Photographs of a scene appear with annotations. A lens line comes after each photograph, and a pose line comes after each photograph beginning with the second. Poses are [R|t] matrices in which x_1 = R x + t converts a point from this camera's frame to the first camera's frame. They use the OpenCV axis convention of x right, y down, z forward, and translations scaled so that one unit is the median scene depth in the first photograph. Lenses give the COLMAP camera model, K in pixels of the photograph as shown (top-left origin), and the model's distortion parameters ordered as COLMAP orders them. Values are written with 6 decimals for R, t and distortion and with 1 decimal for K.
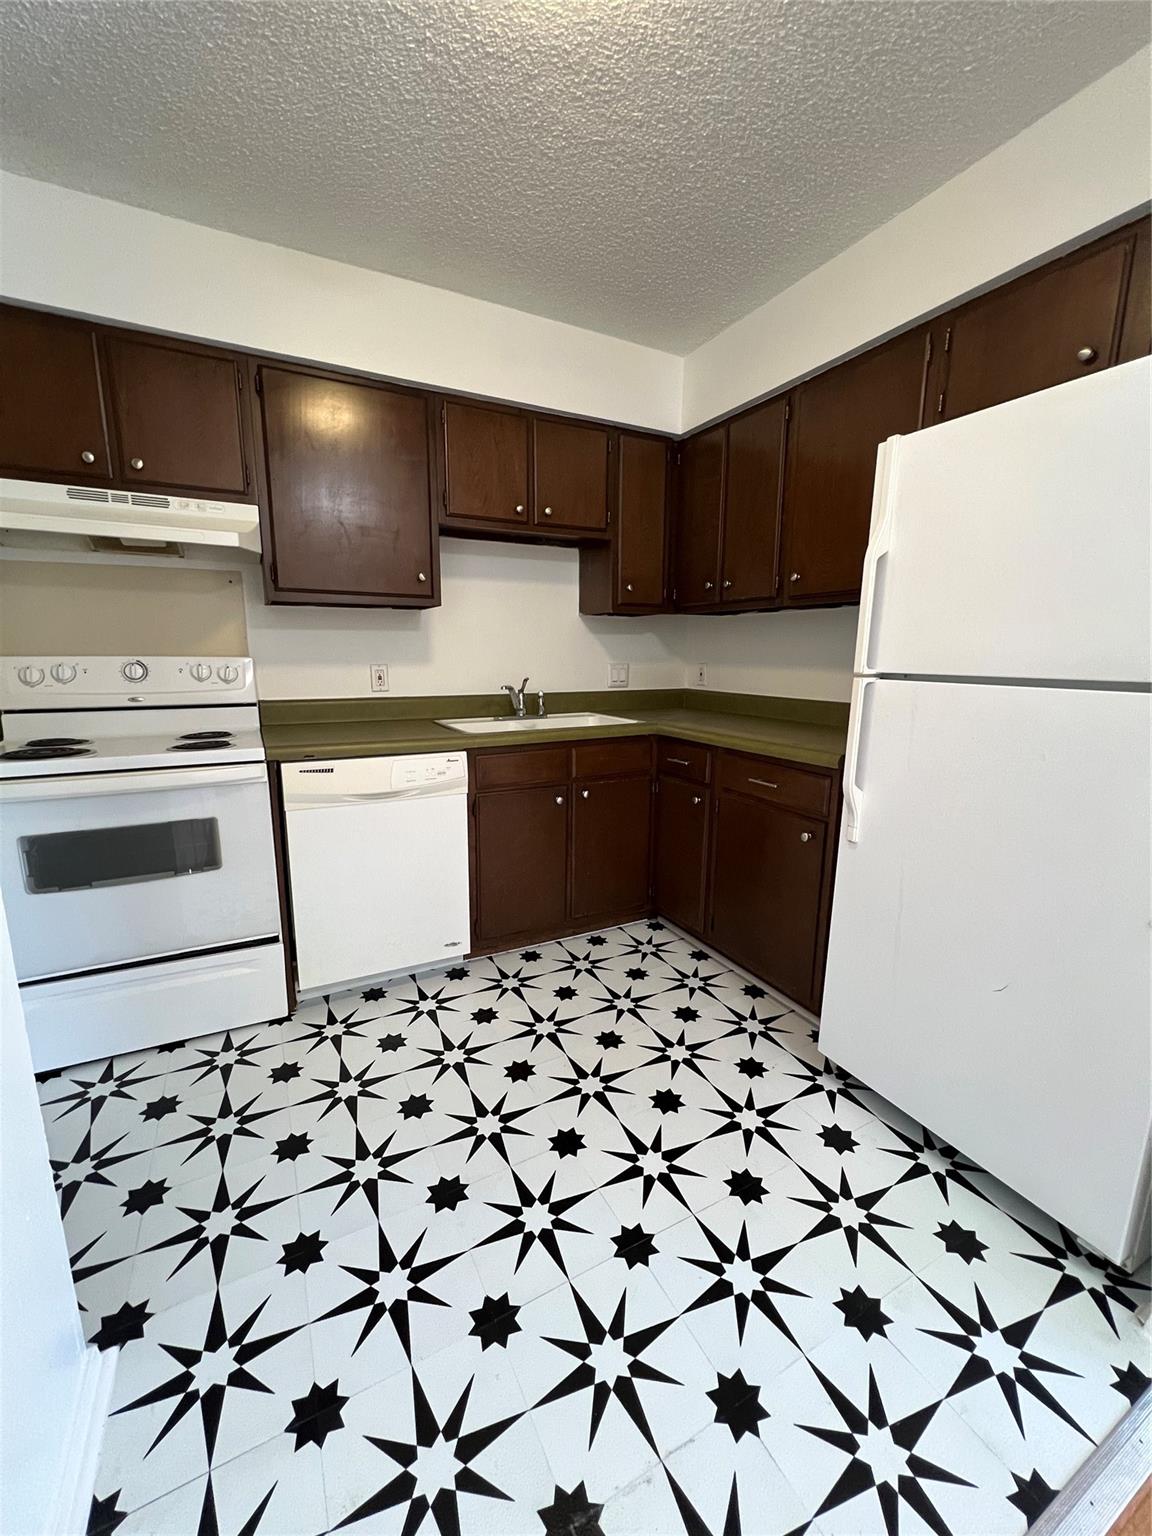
lens RADIAL K [[615.1, 0, 570.7], [0, 615.1, 768.5], [0, 0, 1]] dist [-0.002558, -0.000027]
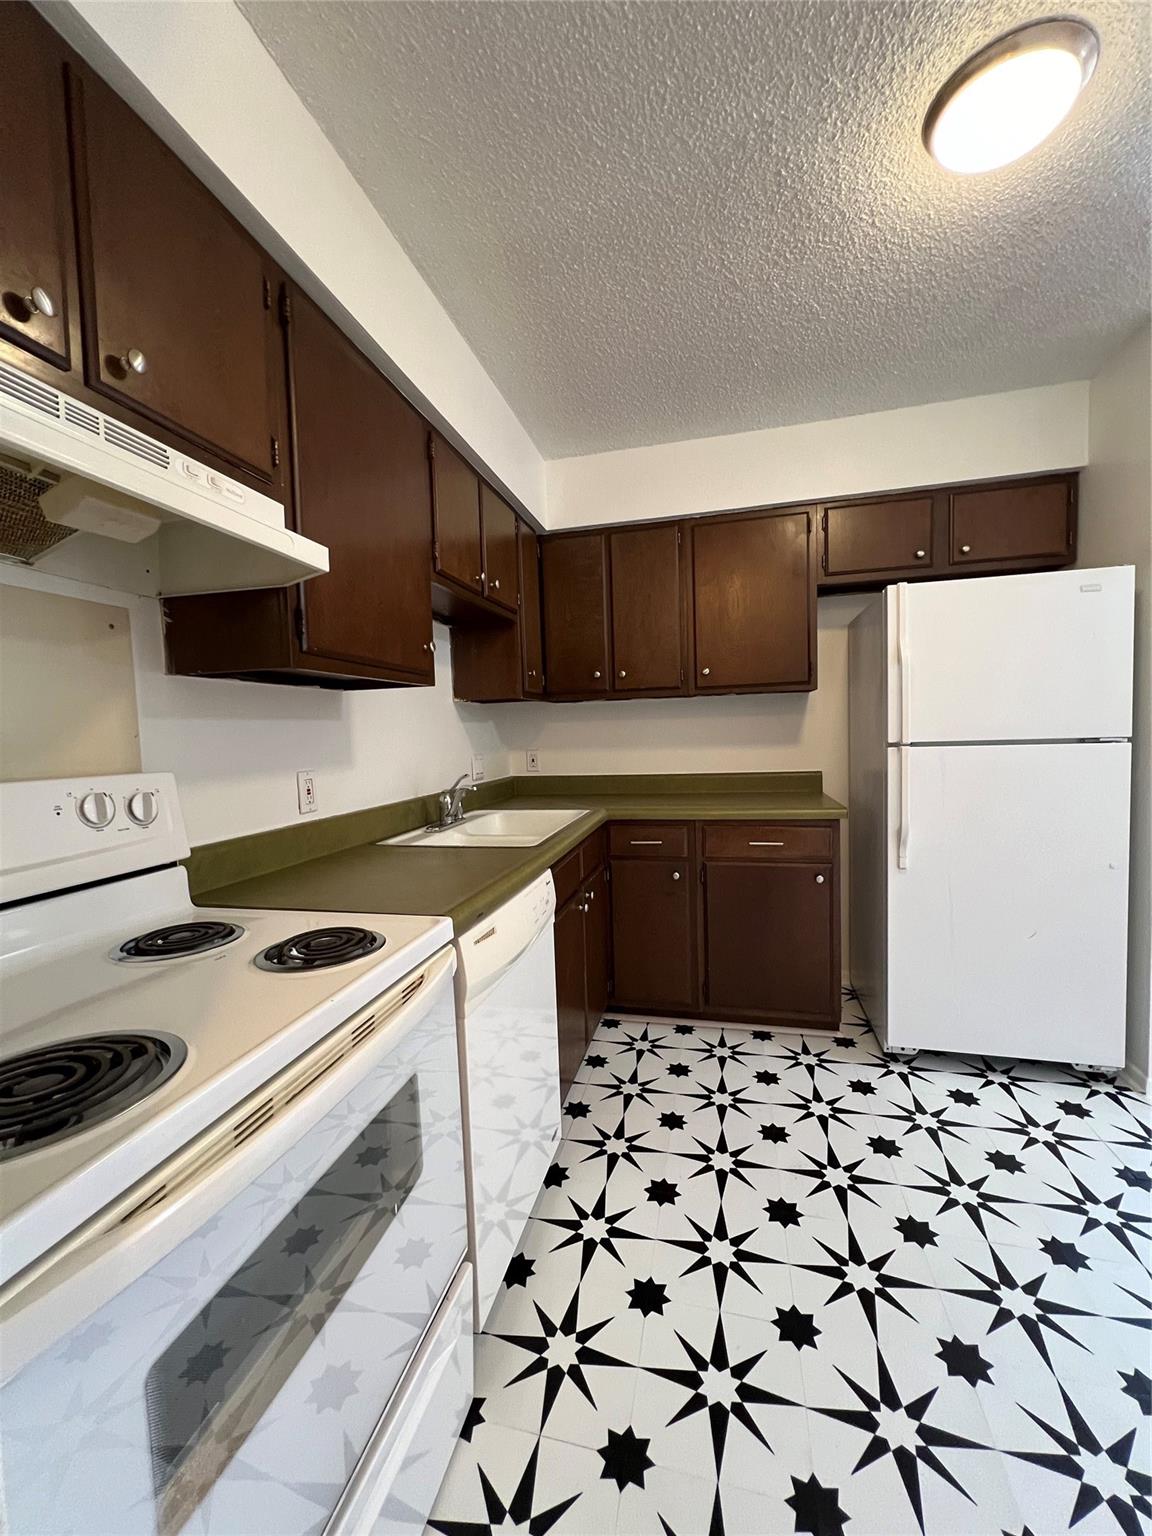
lens RADIAL K [[615.1, 0, 570.7], [0, 615.1, 768.5], [0, 0, 1]] dist [-0.002558, -0.000027]
pose [[0.664516, -0.070283, 0.743961, -0.689290], [0.174467, 0.982645, -0.063004, -0.094177], [-0.726622, 0.171664, 0.665246, 0.417266]]
